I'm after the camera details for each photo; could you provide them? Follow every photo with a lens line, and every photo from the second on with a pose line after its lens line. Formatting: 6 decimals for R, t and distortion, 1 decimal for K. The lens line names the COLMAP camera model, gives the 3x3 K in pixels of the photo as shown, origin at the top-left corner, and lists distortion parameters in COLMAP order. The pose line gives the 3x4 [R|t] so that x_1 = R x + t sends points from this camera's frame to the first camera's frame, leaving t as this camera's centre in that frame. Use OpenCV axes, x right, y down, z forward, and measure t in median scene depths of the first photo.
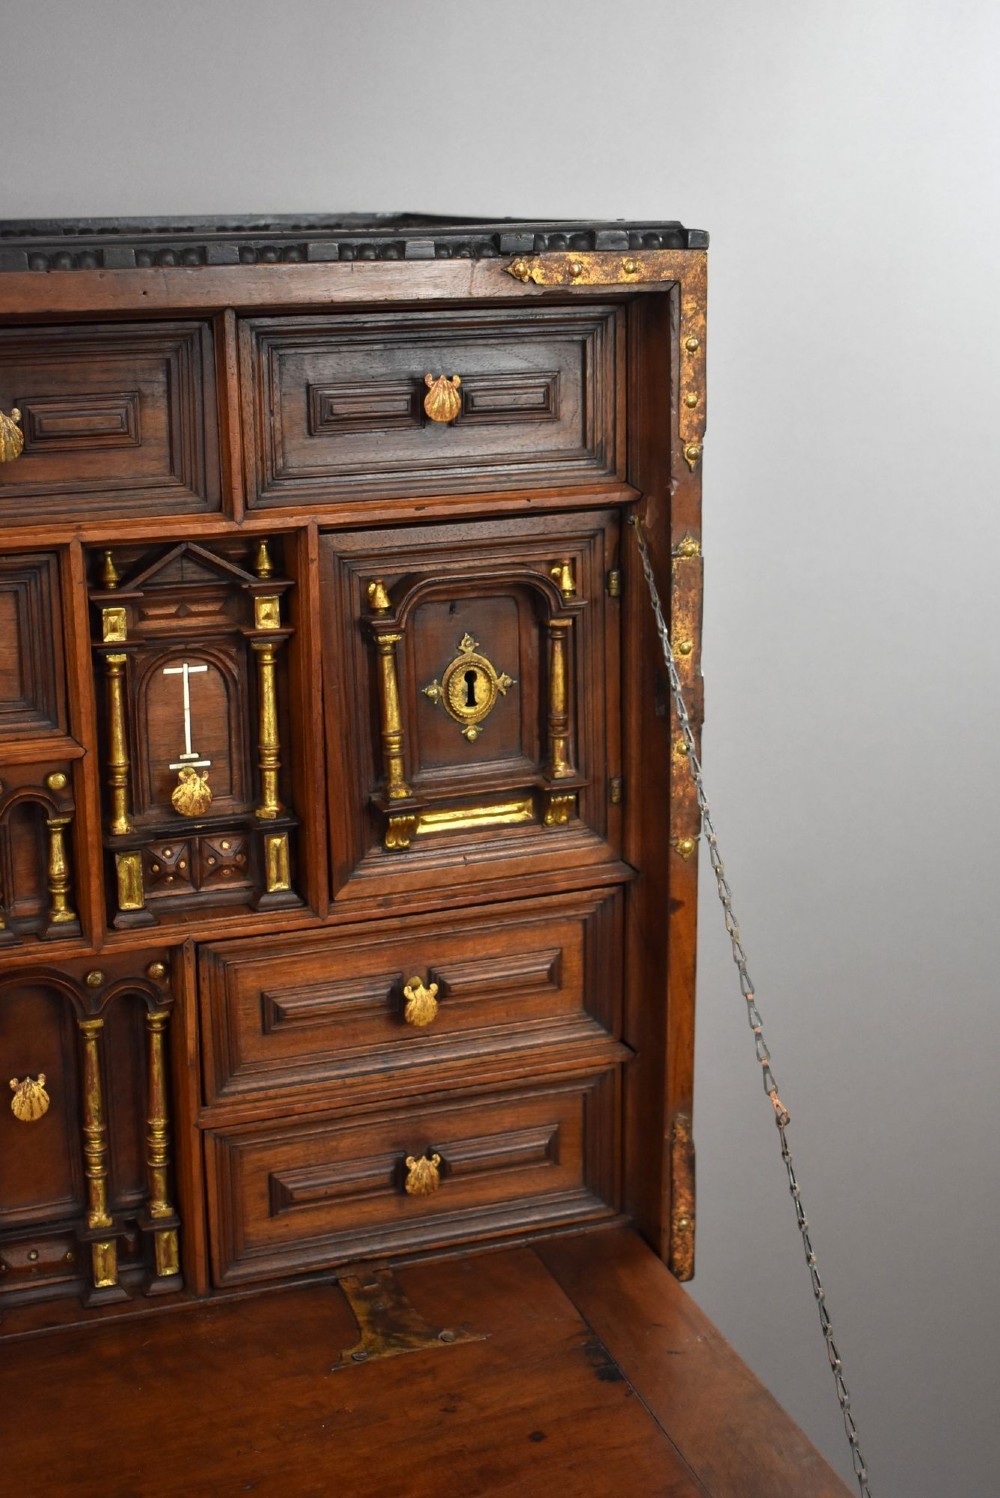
lens RADIAL K [[2166.5, 0, 500.0], [0, 2166.5, 749.0], [0, 0, 1]] dist [-0.026910, -0.050014]
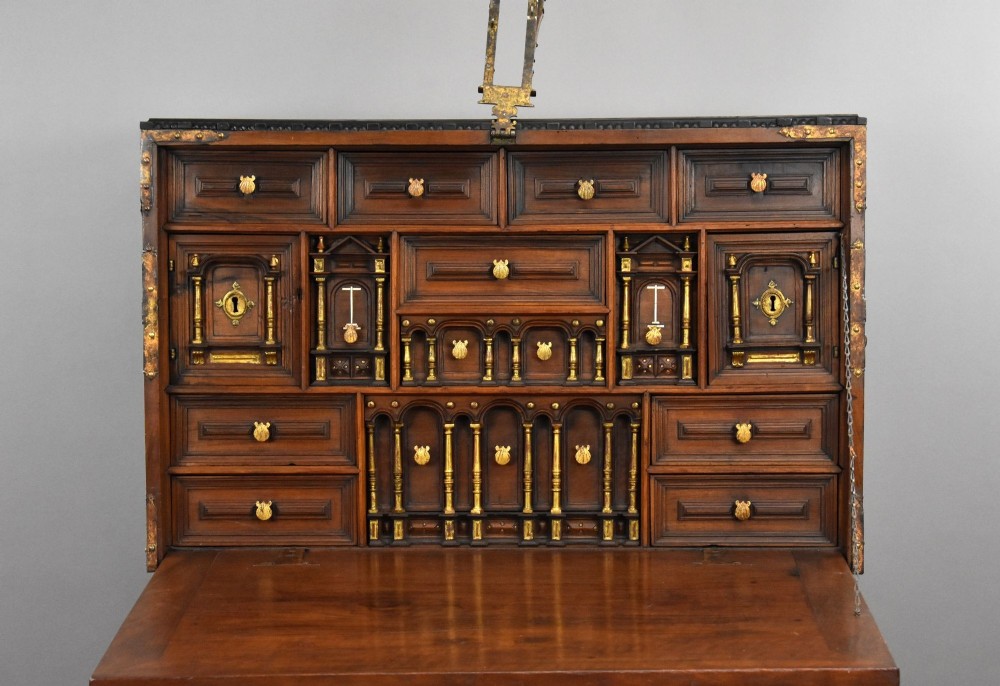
lens RADIAL K [[2431.2, 0, 484.6], [0, 2431.2, 344.0], [0, 0, 1]] dist [0.156044, 0.102938]
pose [[0.921411, 0.032741, -0.387209, 0.766984], [-0.102144, 0.981811, -0.160044, 0.499300], [0.374926, 0.187018, 0.907995, -1.633040]]
